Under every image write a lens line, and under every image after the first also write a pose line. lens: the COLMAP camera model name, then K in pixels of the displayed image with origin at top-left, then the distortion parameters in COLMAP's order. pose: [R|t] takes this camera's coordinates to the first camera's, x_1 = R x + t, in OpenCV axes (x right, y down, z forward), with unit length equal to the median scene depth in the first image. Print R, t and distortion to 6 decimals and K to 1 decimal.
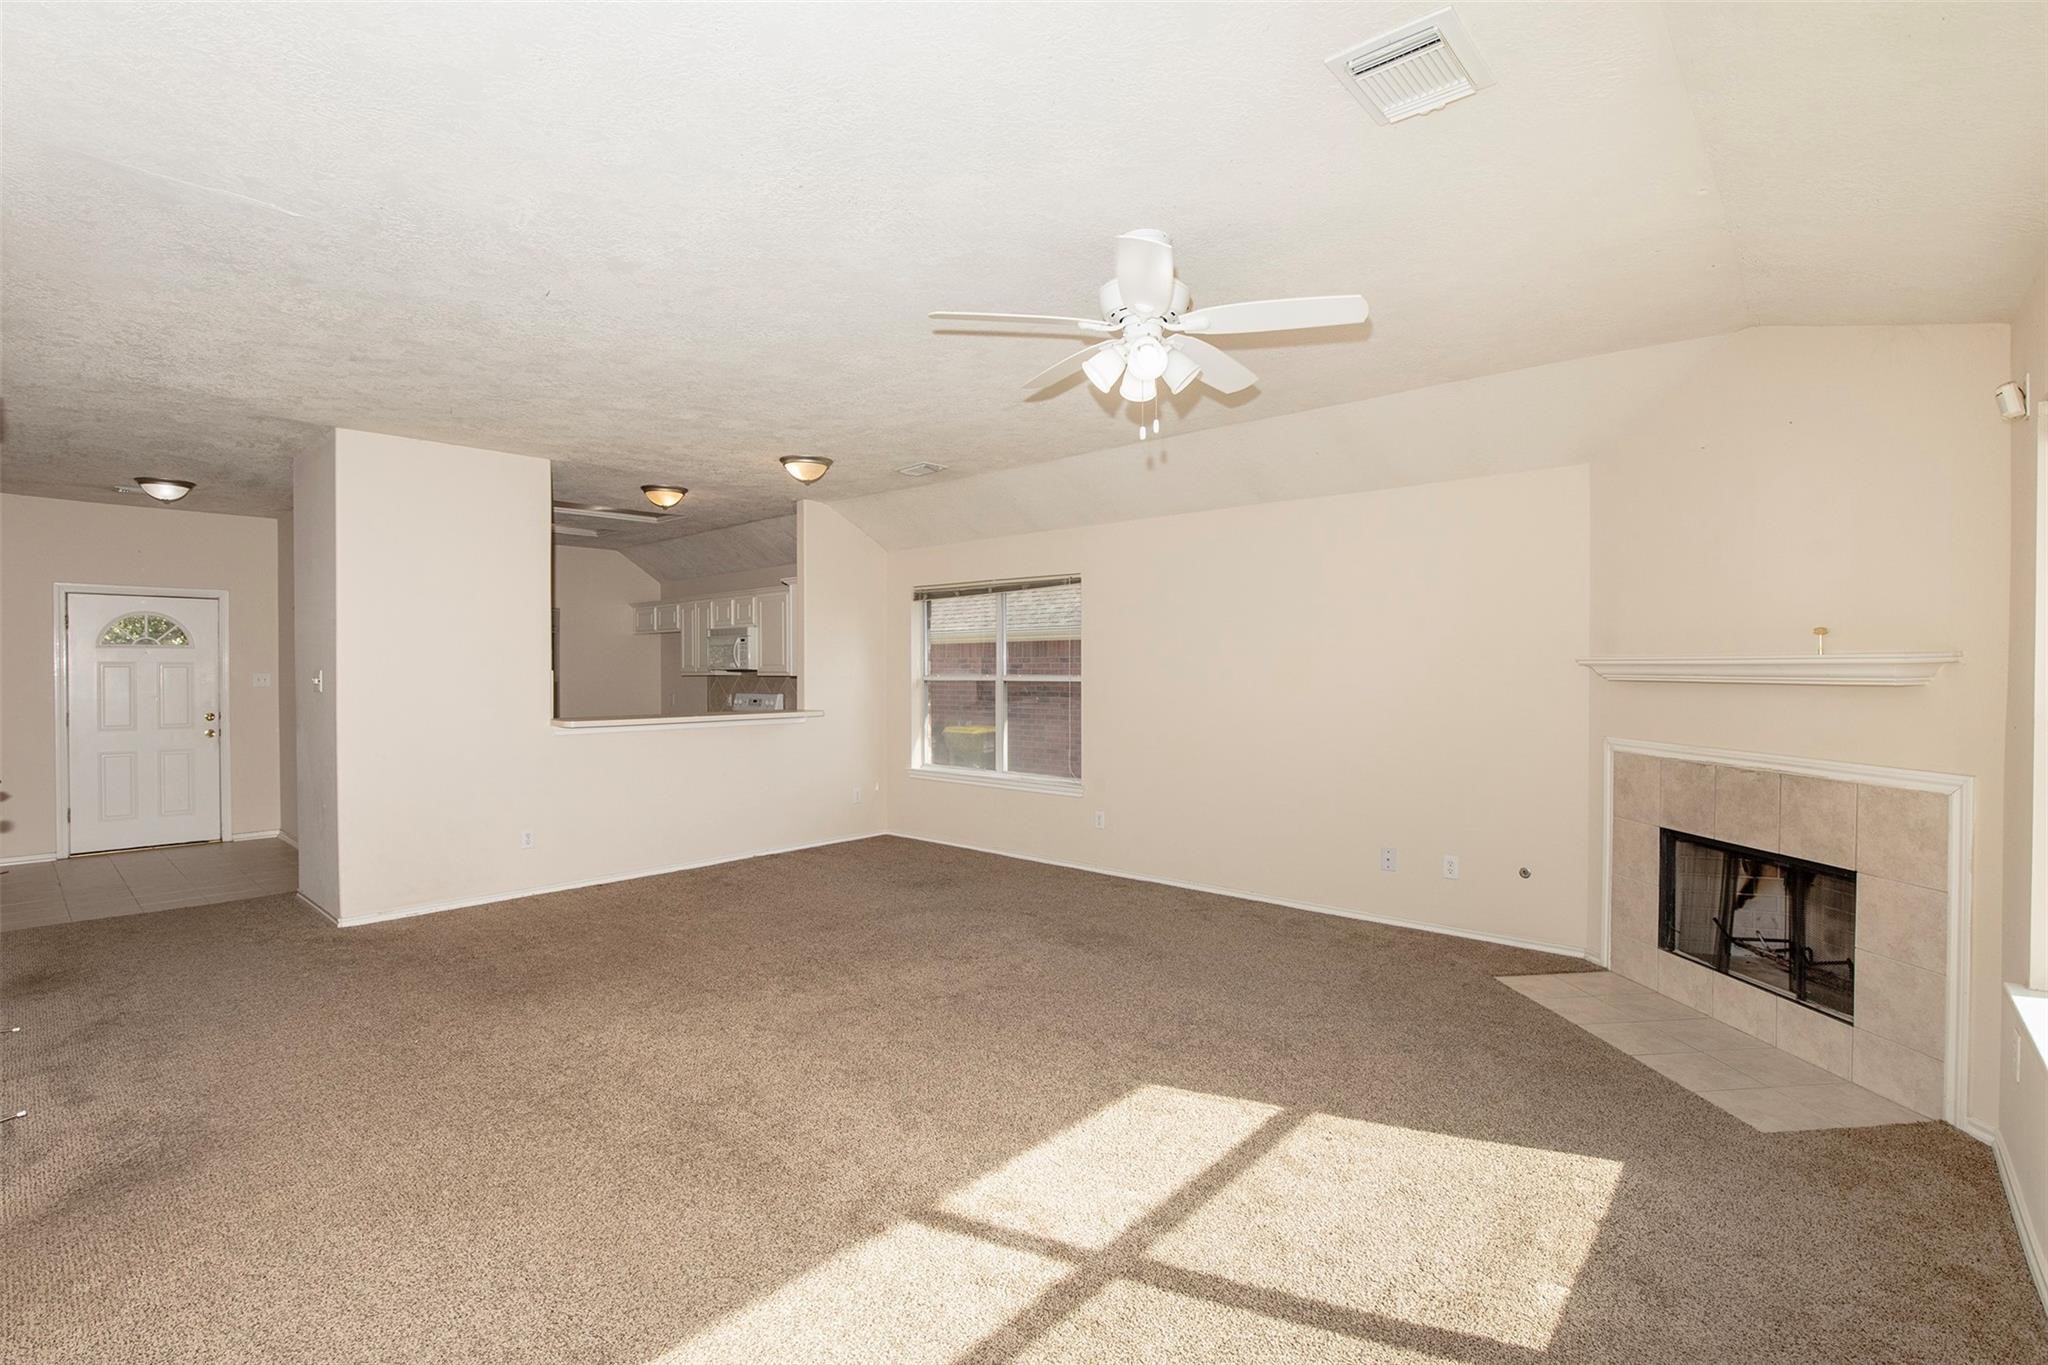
lens RADIAL K [[932.3, 0, 1038.7], [0, 932.3, 674.0], [0, 0, 1]] dist [-0.034062, 0.005161]
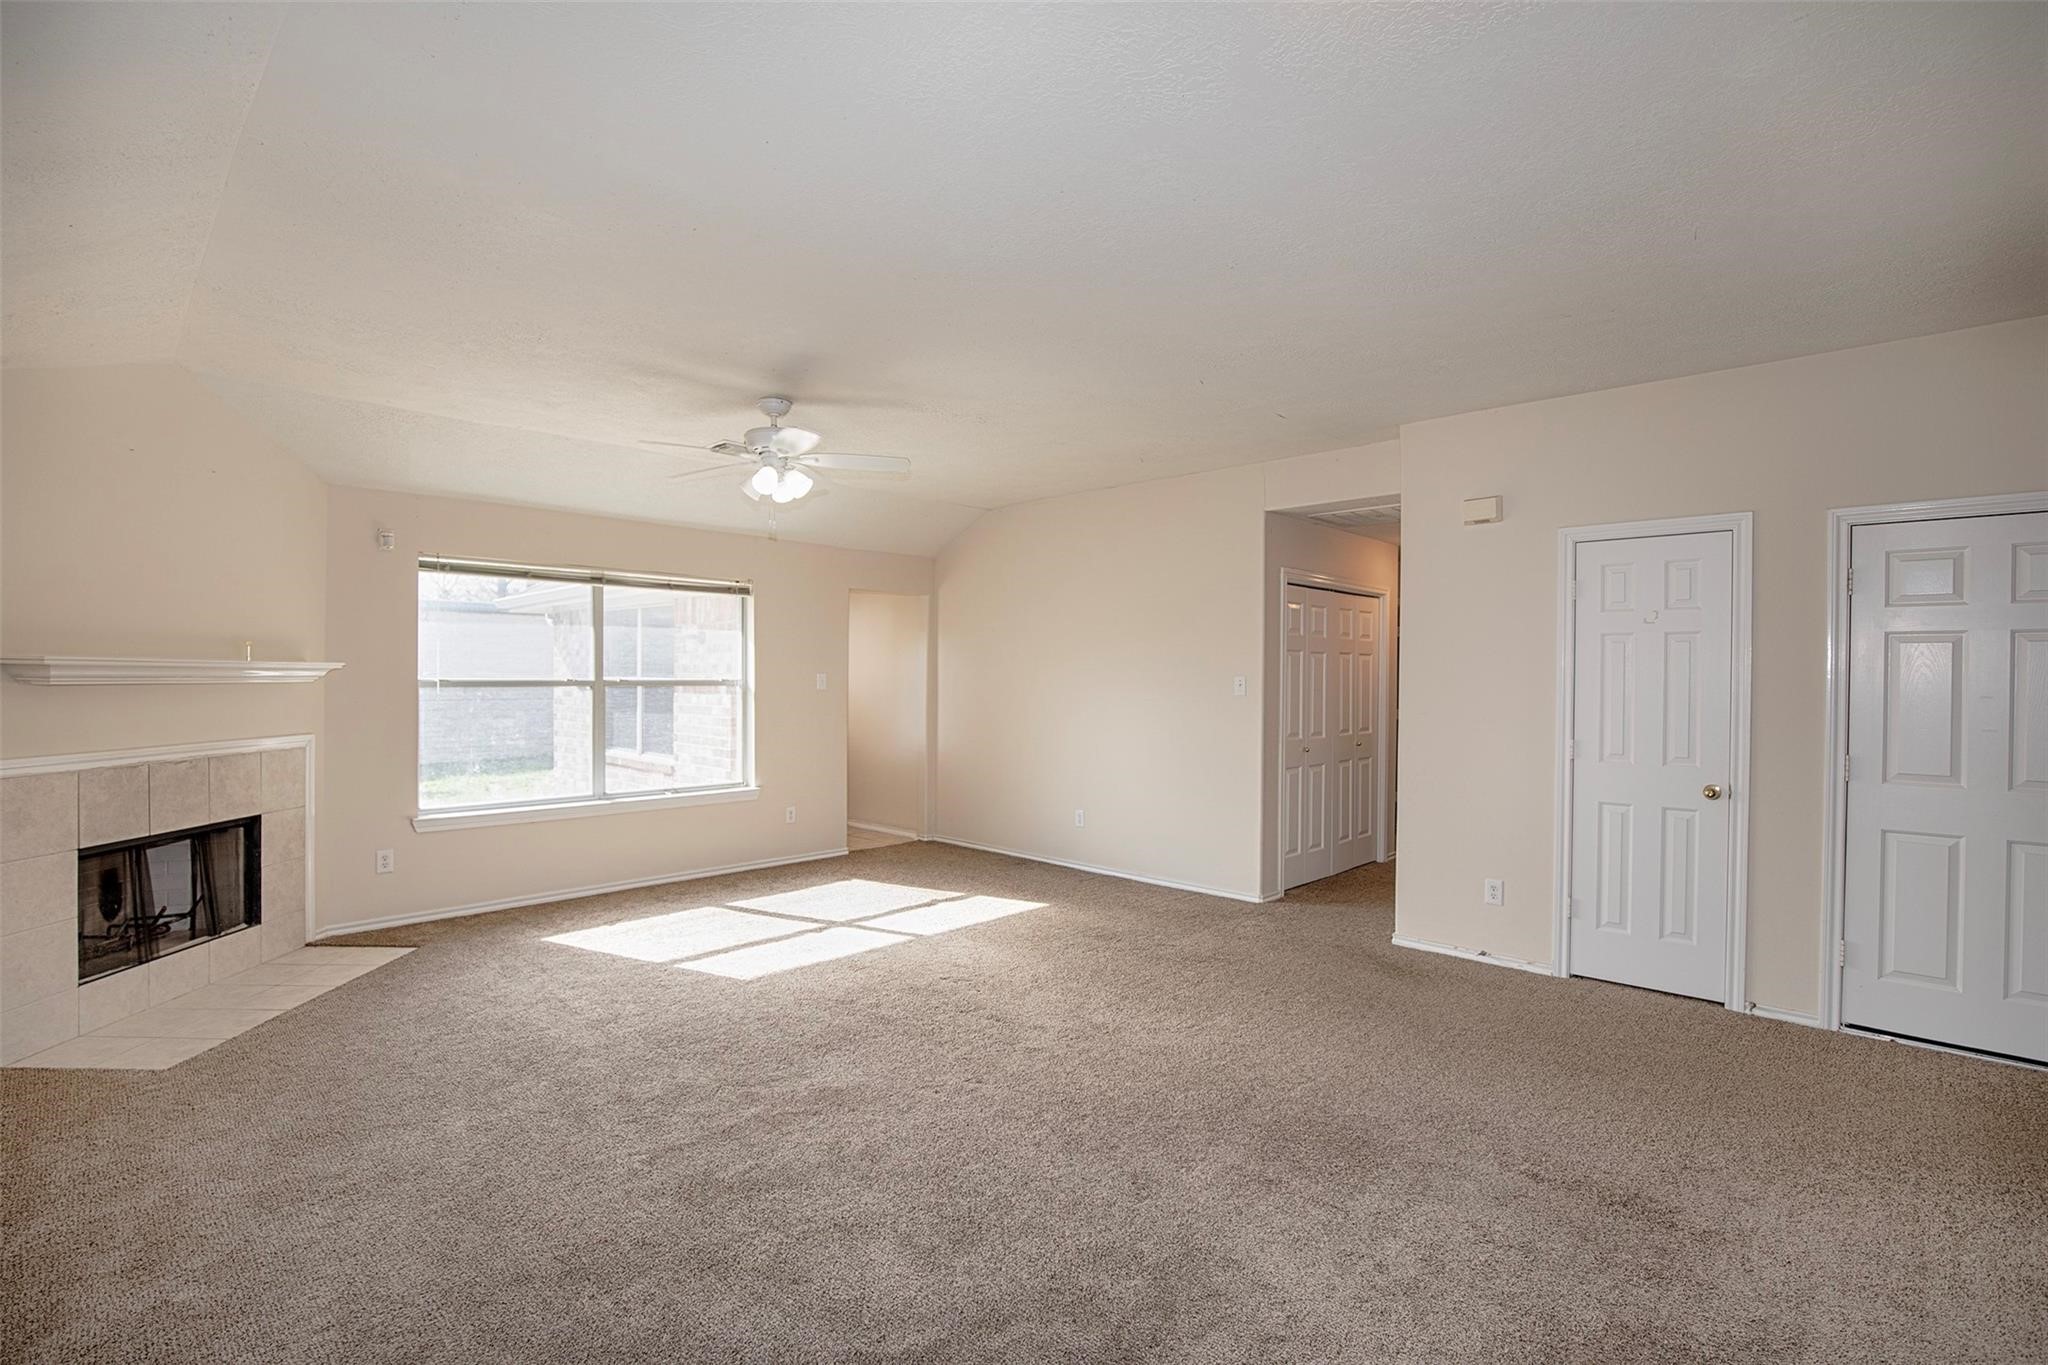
lens RADIAL K [[932.3, 0, 1029.9], [0, 932.3, 679.2], [0, 0, 1]] dist [-0.034062, 0.005161]
pose [[-0.999219, -0.003412, 0.039374, -0.267941], [-0.002942, 0.999924, 0.011995, -0.009928], [-0.039412, 0.011870, -0.999153, 1.788230]]
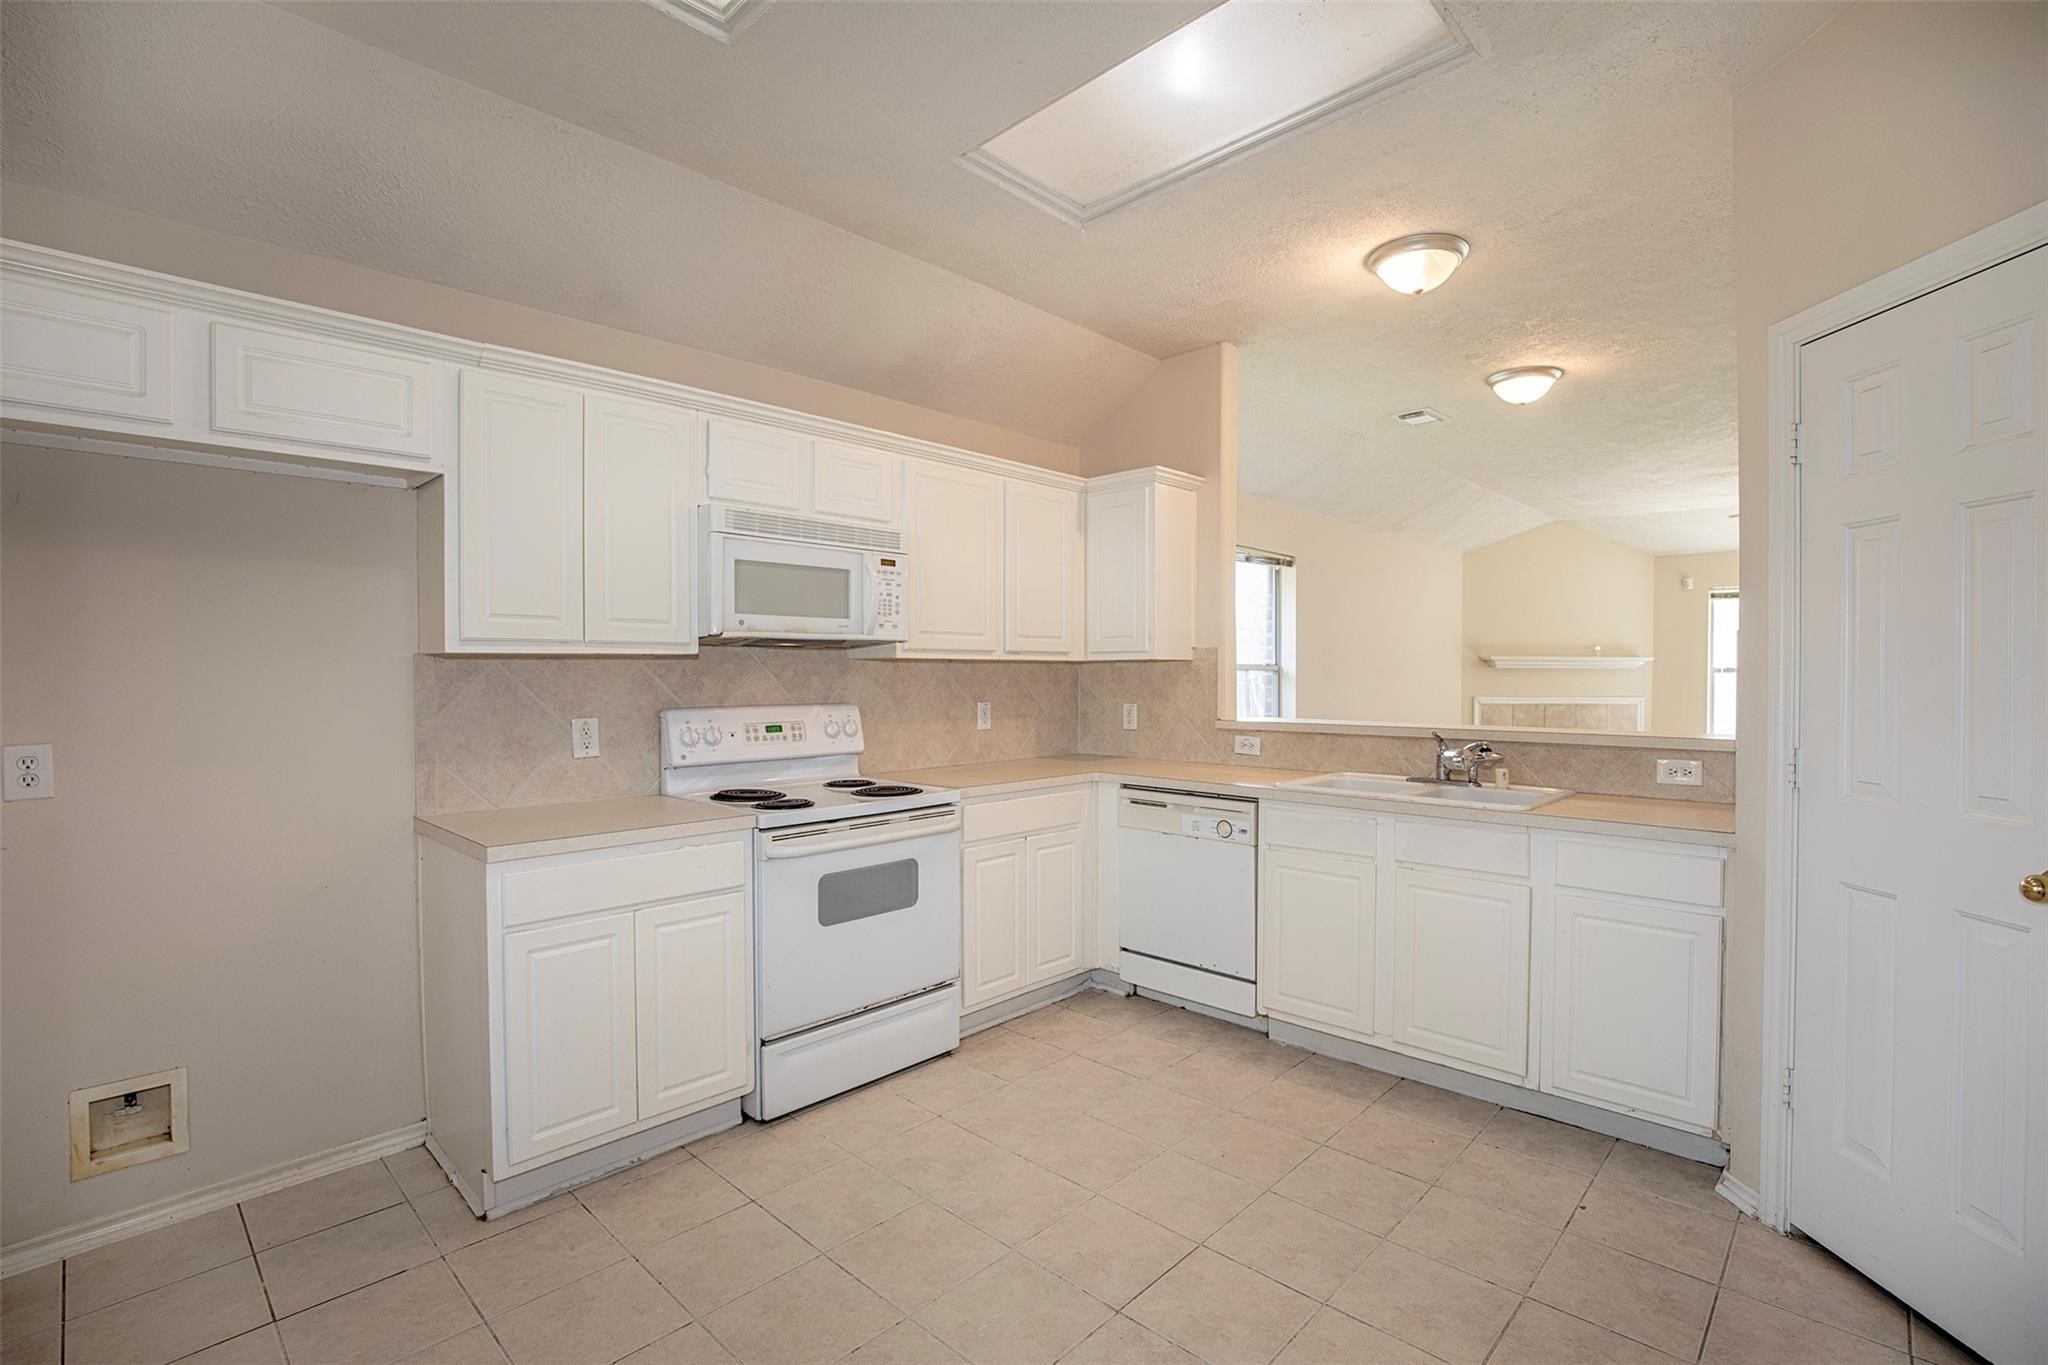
lens RADIAL K [[932.3, 0, 1039.0], [0, 932.3, 684.9], [0, 0, 1]] dist [-0.034062, 0.005161]
pose [[0.035868, -0.013375, 0.999267, -1.456860], [0.001611, 0.999910, 0.013326, 0.016451], [-0.999355, 0.001132, 0.035886, 1.966828]]
